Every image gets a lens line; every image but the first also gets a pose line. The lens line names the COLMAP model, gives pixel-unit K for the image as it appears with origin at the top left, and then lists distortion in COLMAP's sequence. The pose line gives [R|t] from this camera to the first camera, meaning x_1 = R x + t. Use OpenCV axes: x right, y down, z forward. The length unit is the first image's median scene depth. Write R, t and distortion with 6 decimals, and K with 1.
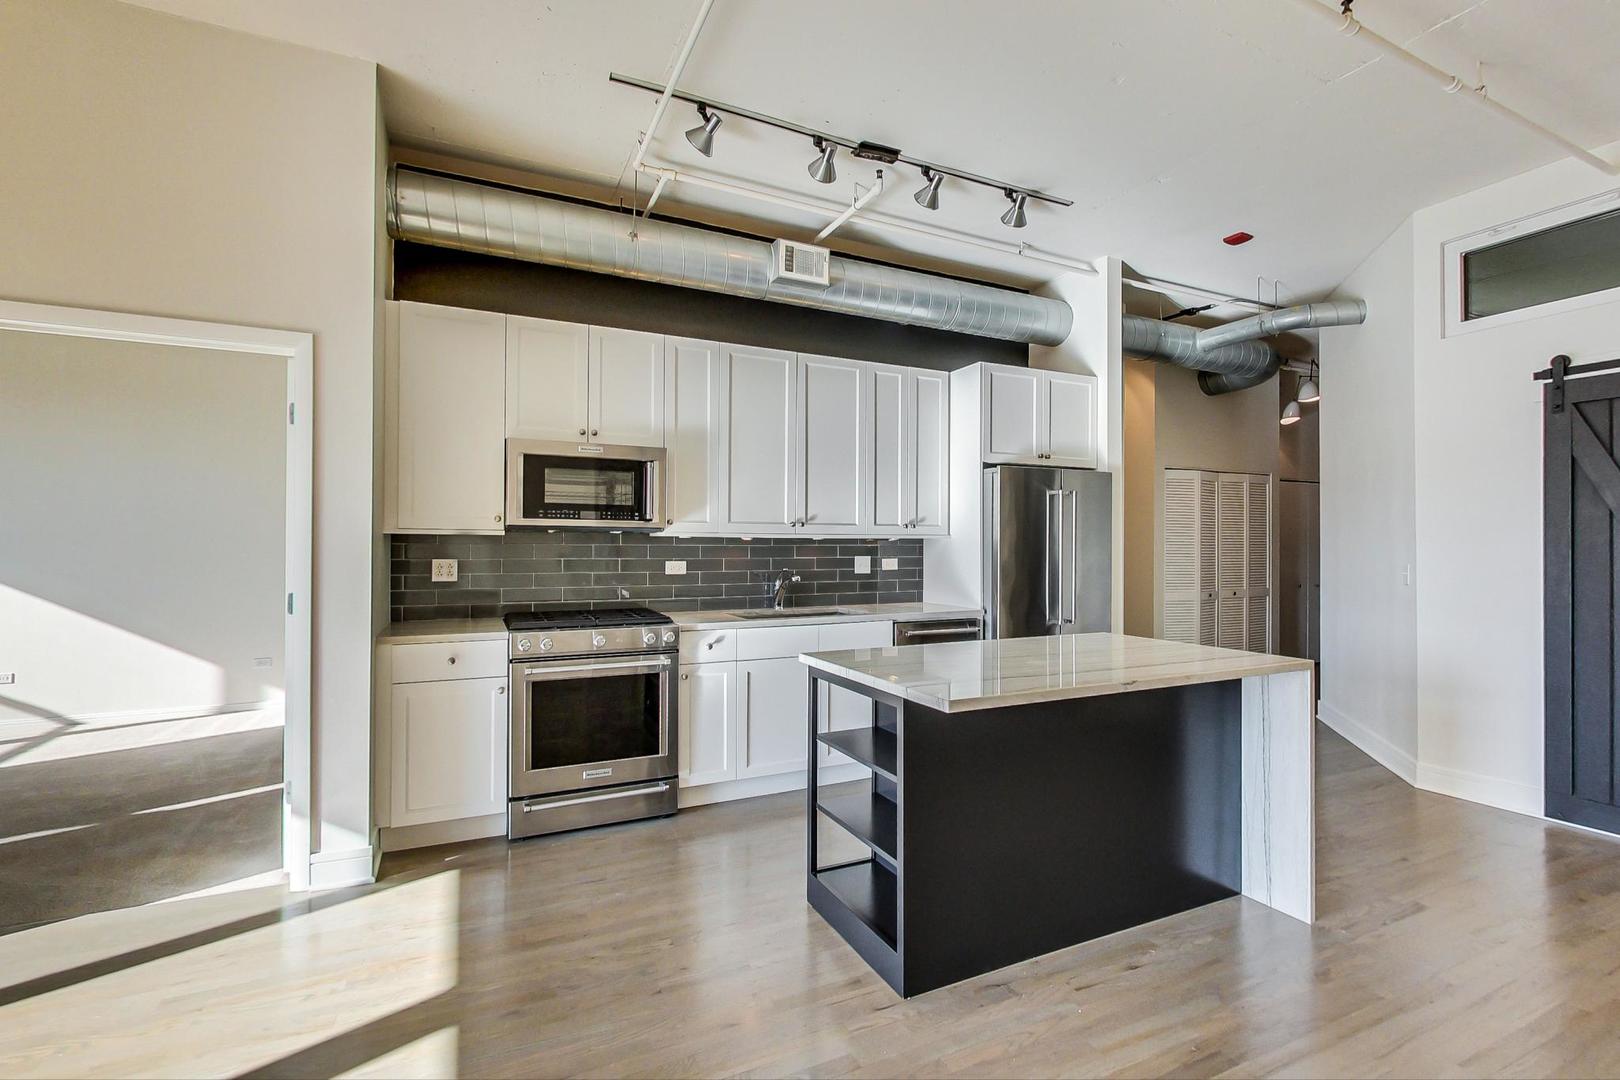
lens RADIAL K [[723.2, 0, 809.2], [0, 723.2, 540.2], [0, 0, 1]] dist [0.001329, -0.000453]
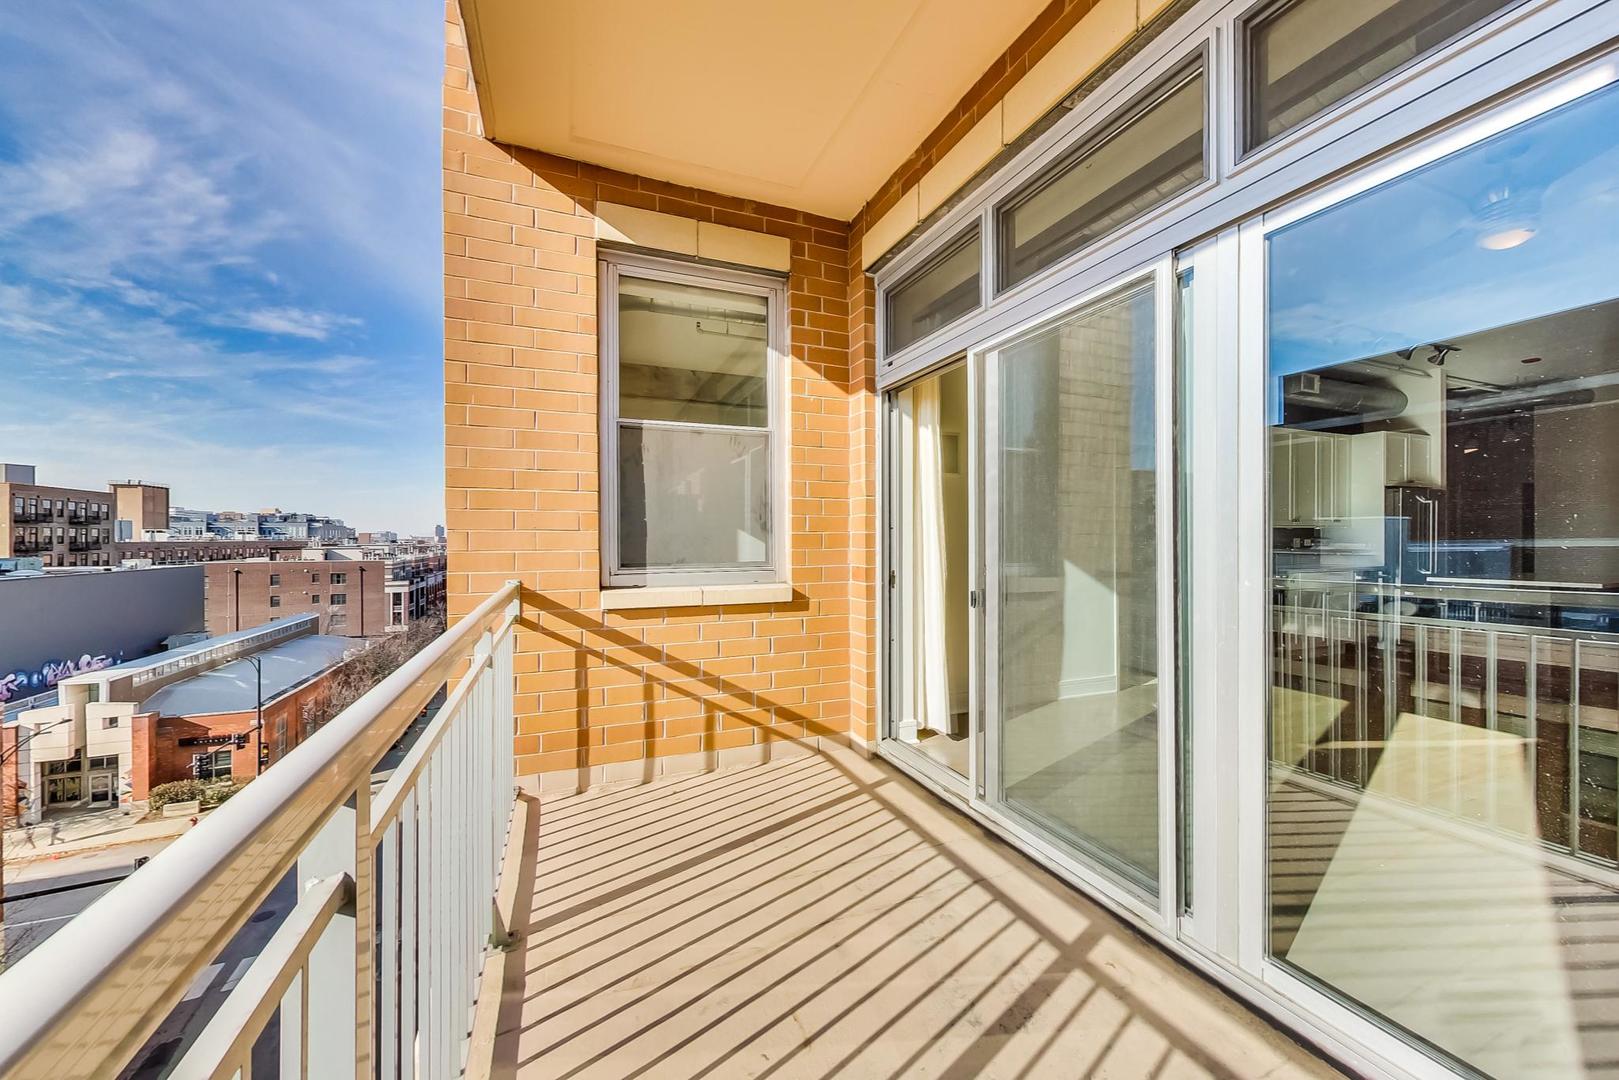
lens RADIAL K [[609.1, 0, 807.7], [0, 609.1, 541.1], [0, 0, 1]] dist [0.000990, -0.000178]
pose [[0.998949, -0.017662, -0.042297, -1.331299], [0.017917, 0.999823, 0.005660, 0.002734], [0.042189, -0.006412, 0.999089, -0.706465]]
